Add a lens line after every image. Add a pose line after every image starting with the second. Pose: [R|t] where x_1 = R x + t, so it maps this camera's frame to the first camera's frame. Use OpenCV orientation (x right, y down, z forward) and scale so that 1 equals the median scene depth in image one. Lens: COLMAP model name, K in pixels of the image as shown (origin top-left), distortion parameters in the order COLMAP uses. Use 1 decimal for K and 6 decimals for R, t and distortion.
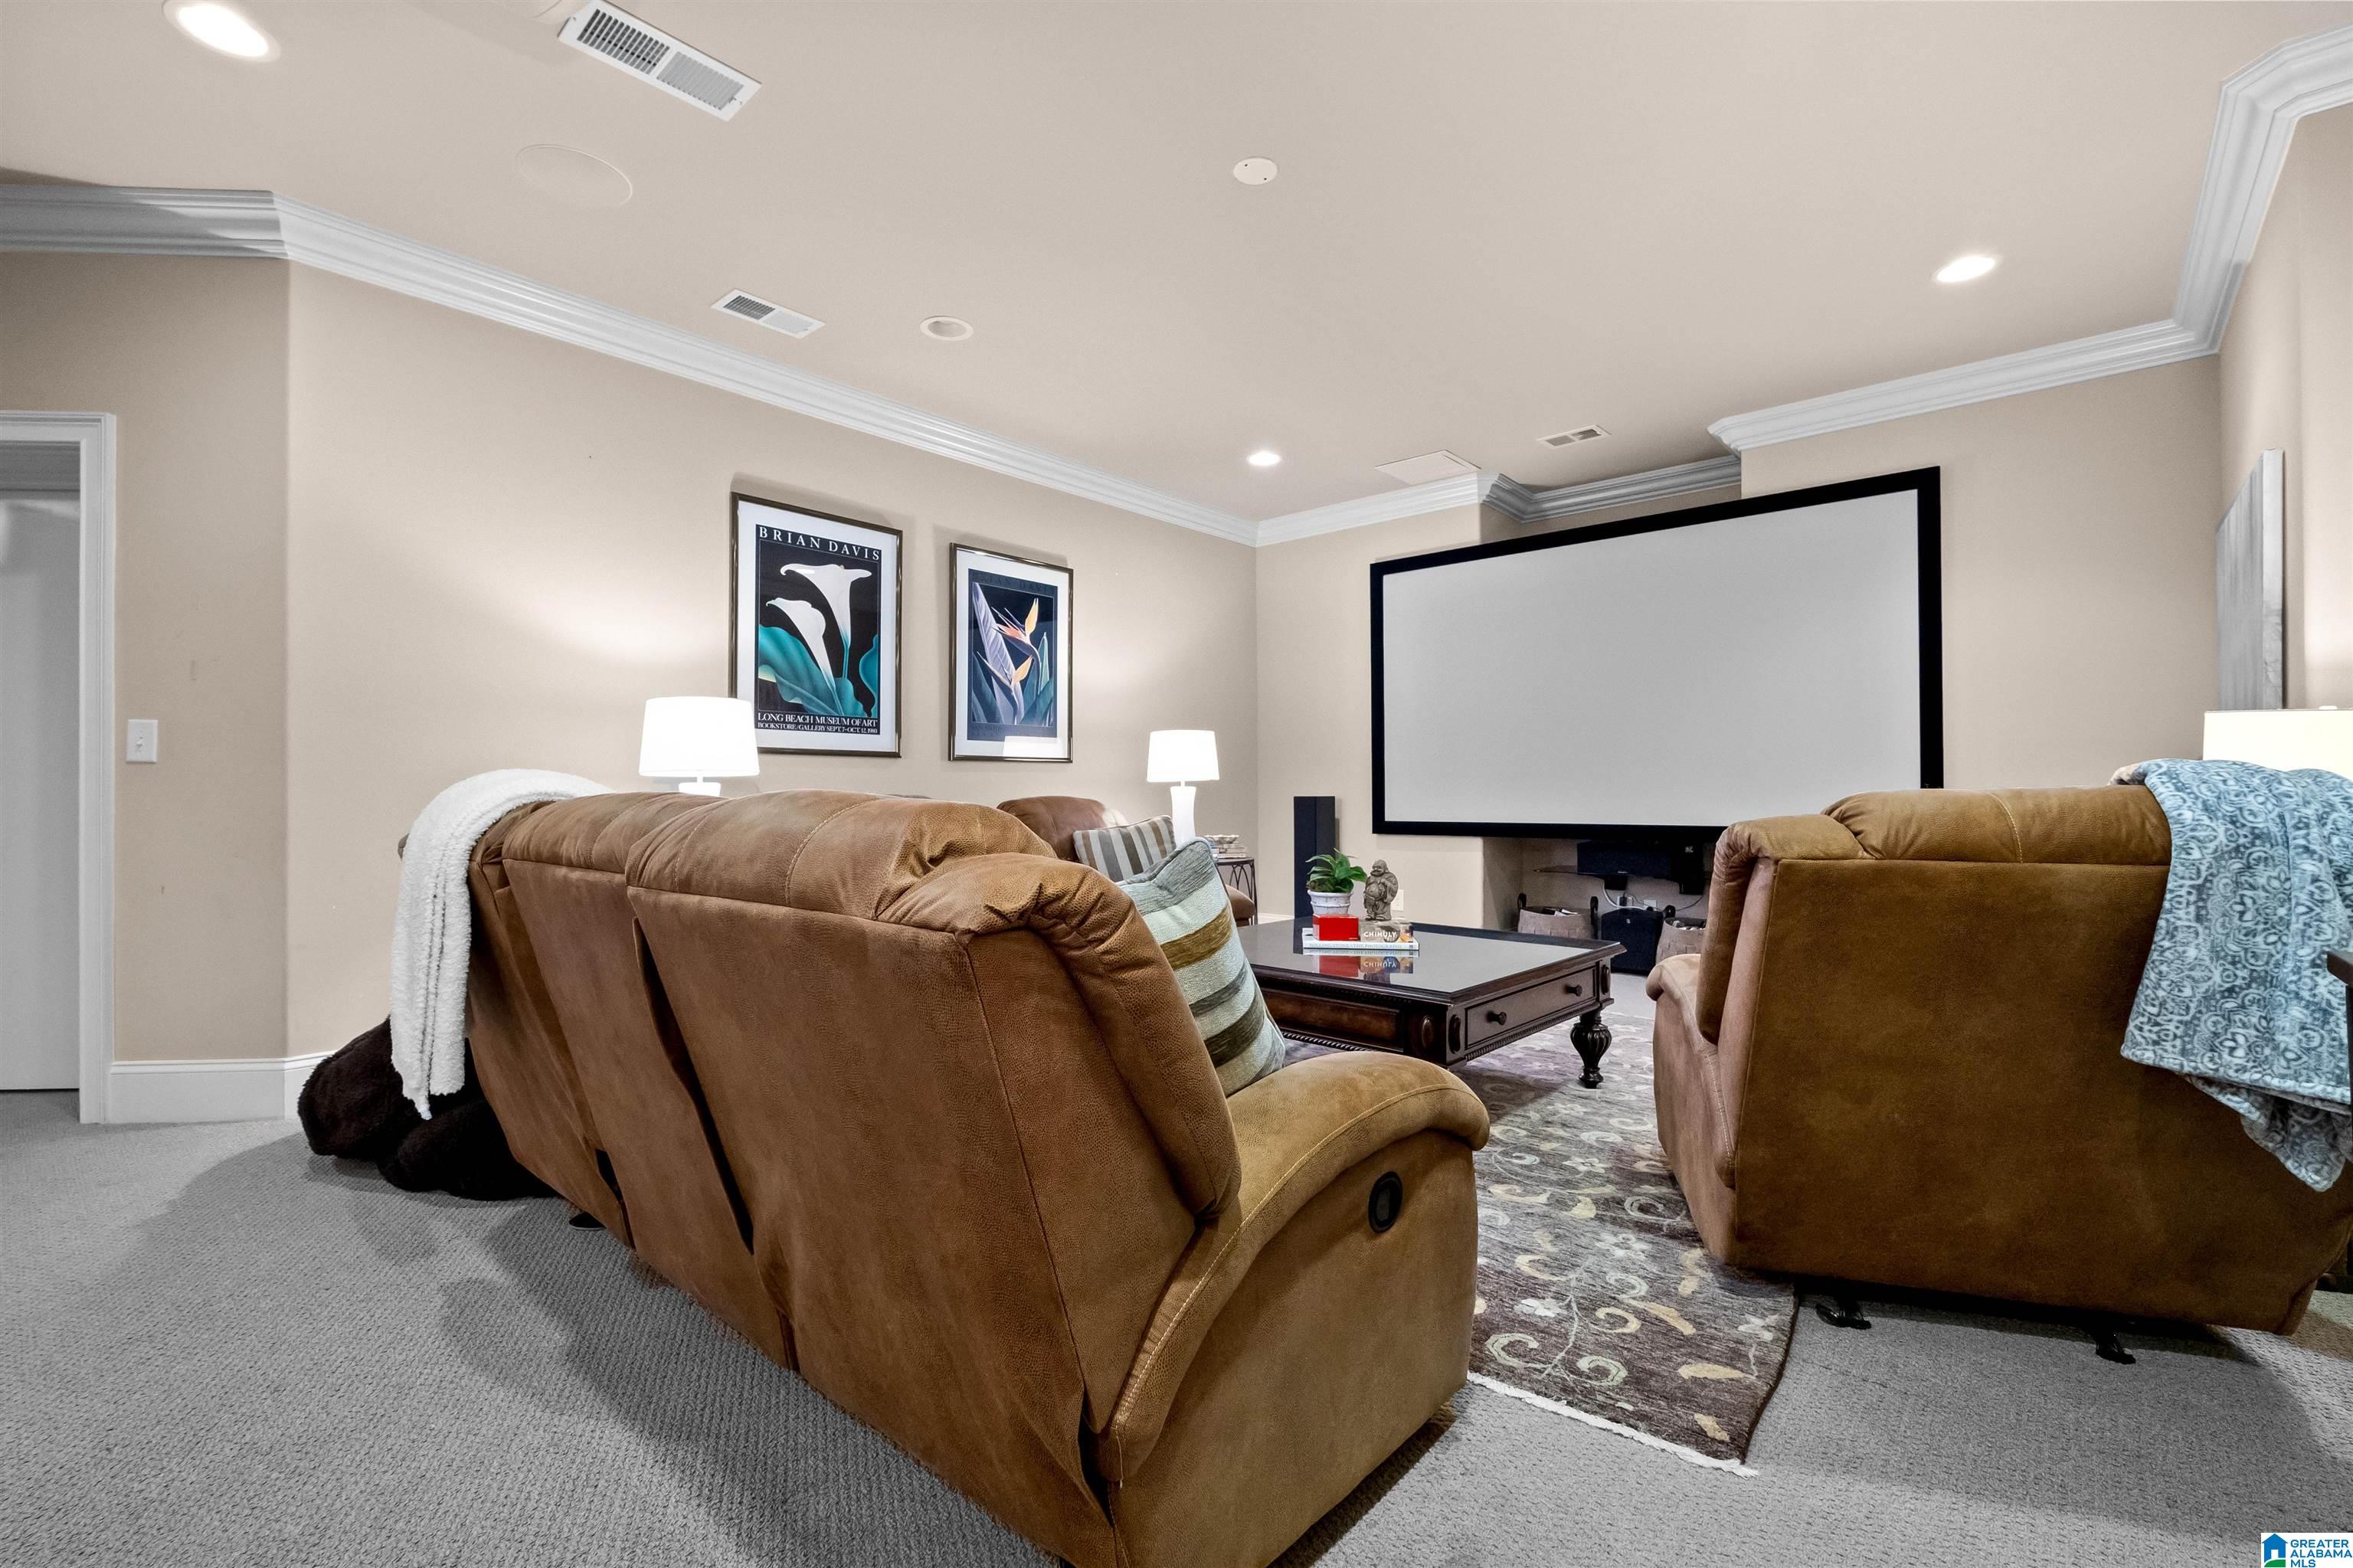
lens RADIAL K [[1033.6, 0, 1176.8], [0, 1033.6, 785.0], [0, 0, 1]] dist [-0.007961, 0.000928]
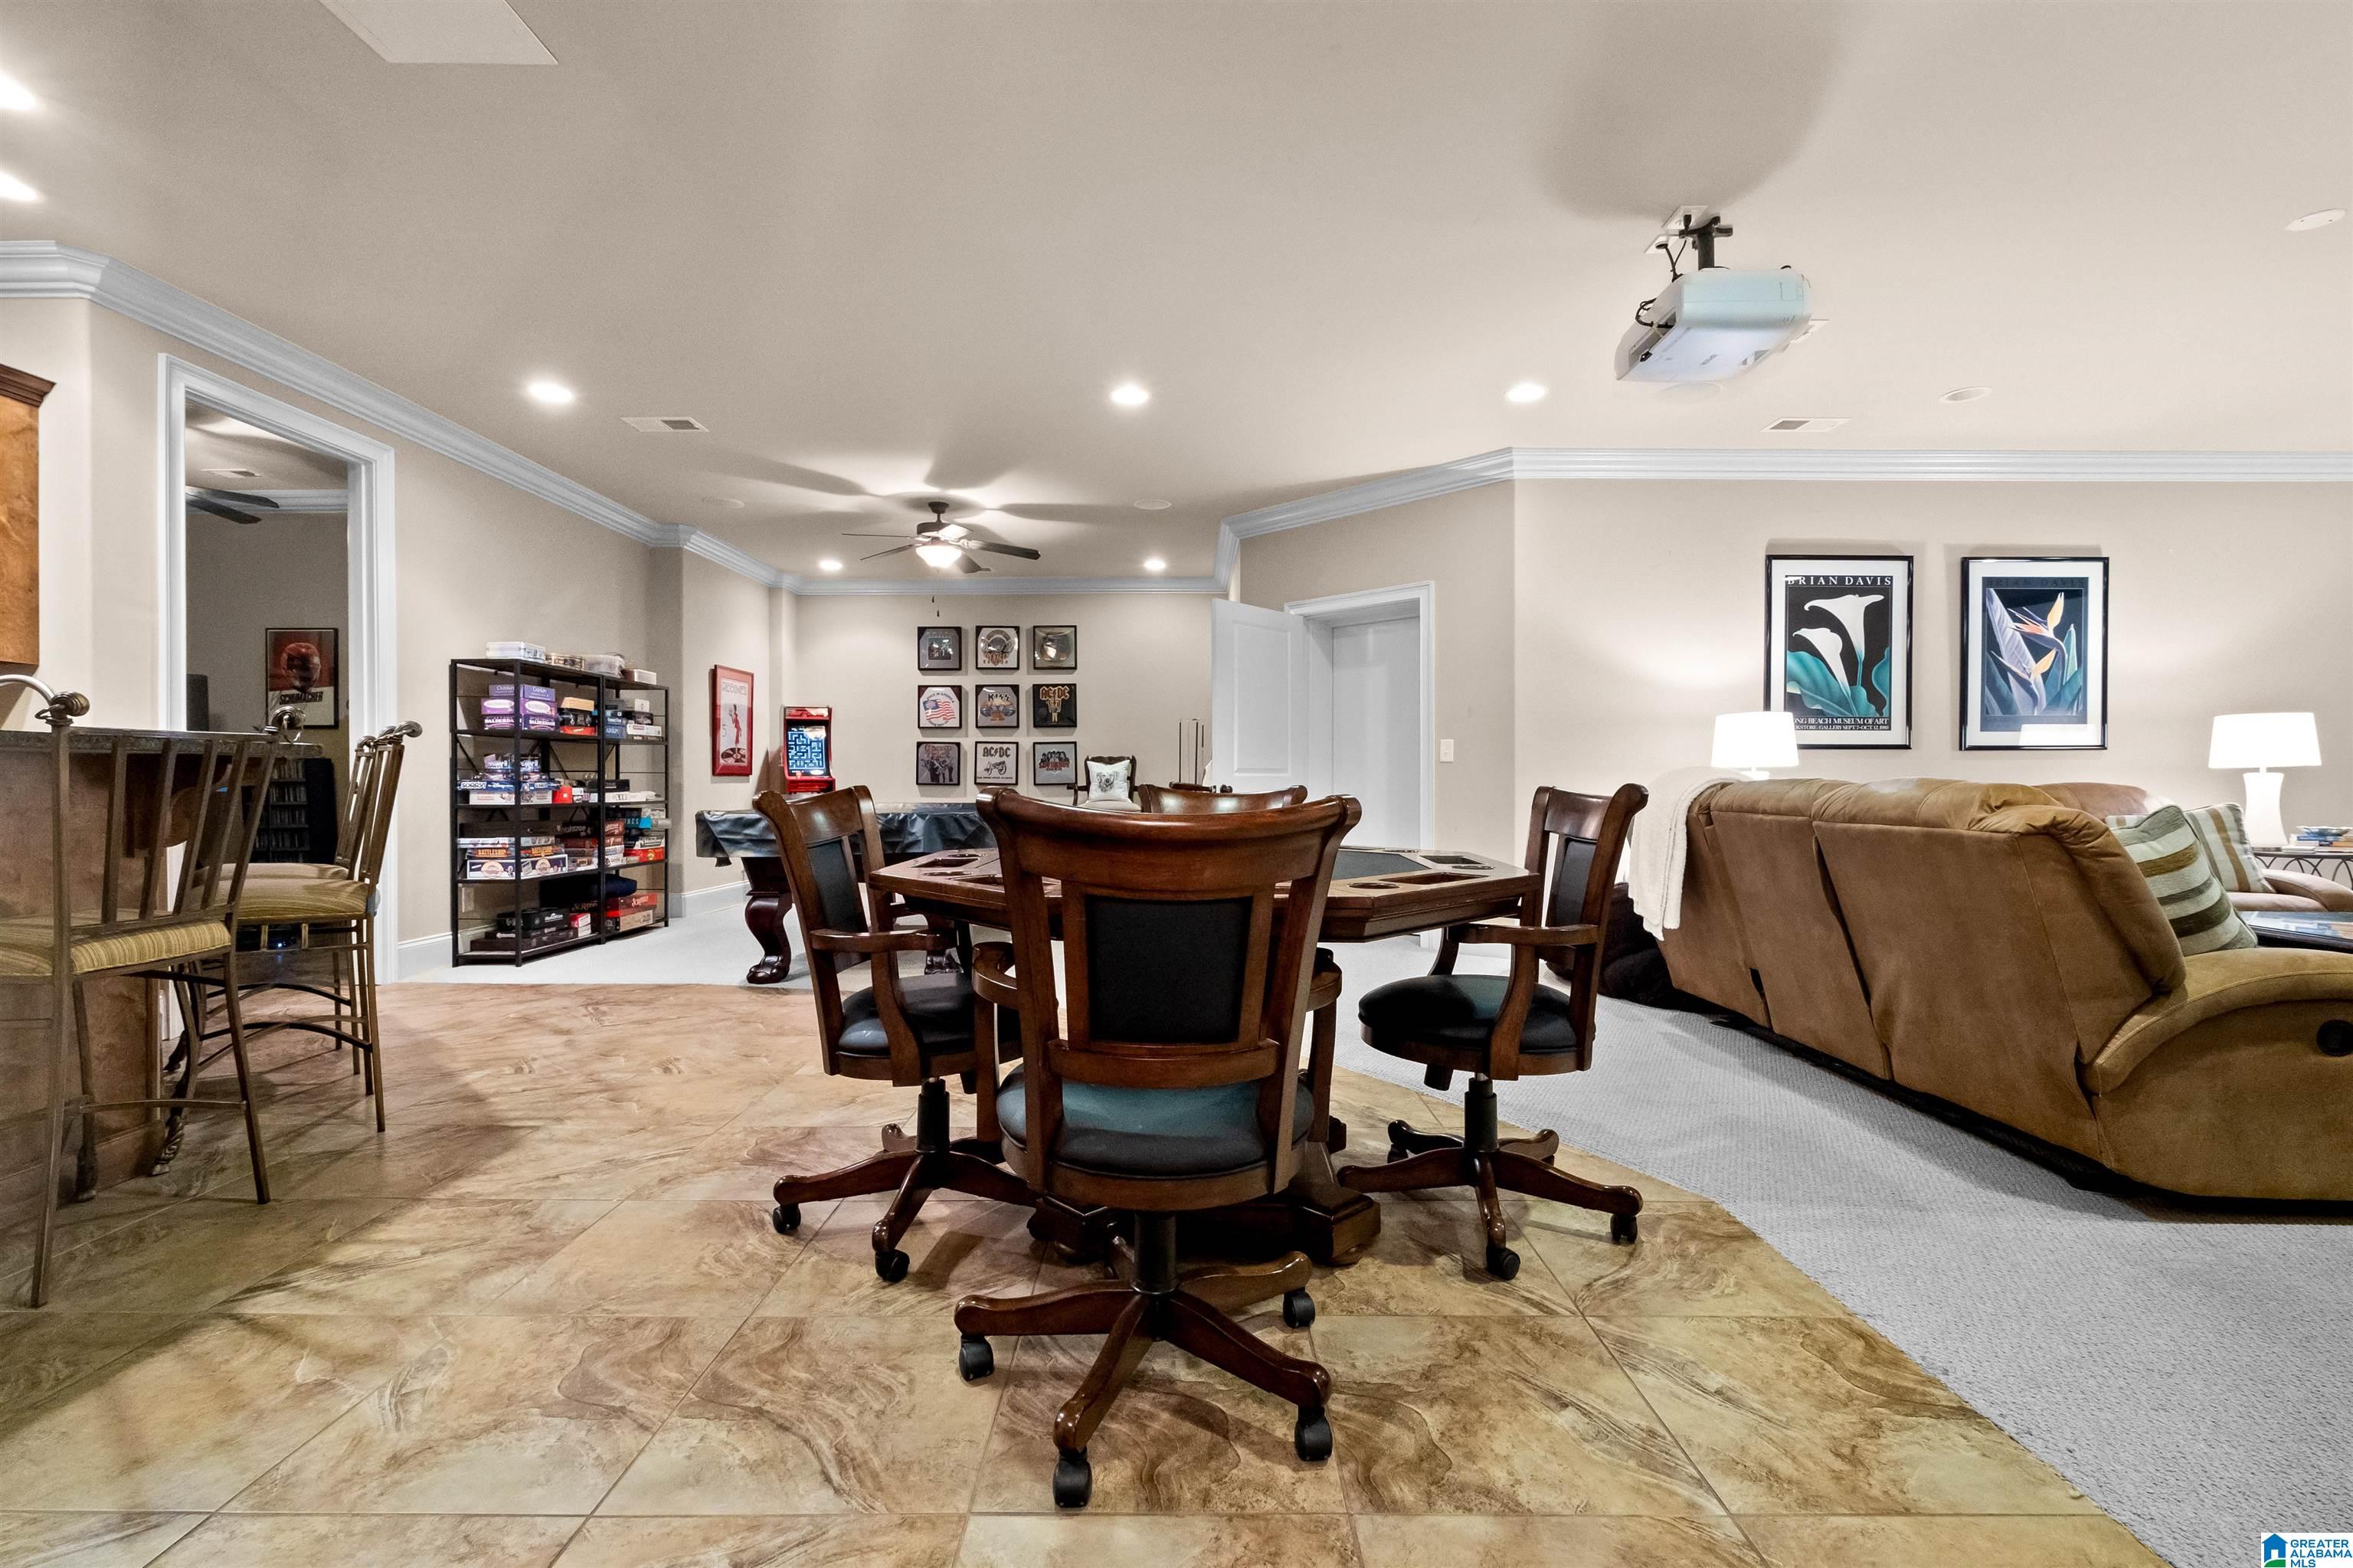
lens RADIAL K [[1033.6, 0, 1172.5], [0, 1033.6, 784.4], [0, 0, 1]] dist [-0.007961, 0.000928]
pose [[0.659682, 0.006252, -0.751519, 0.069164], [0.003796, 0.999925, 0.011651, -0.003525], [0.751535, -0.010538, 0.659609, -0.470487]]
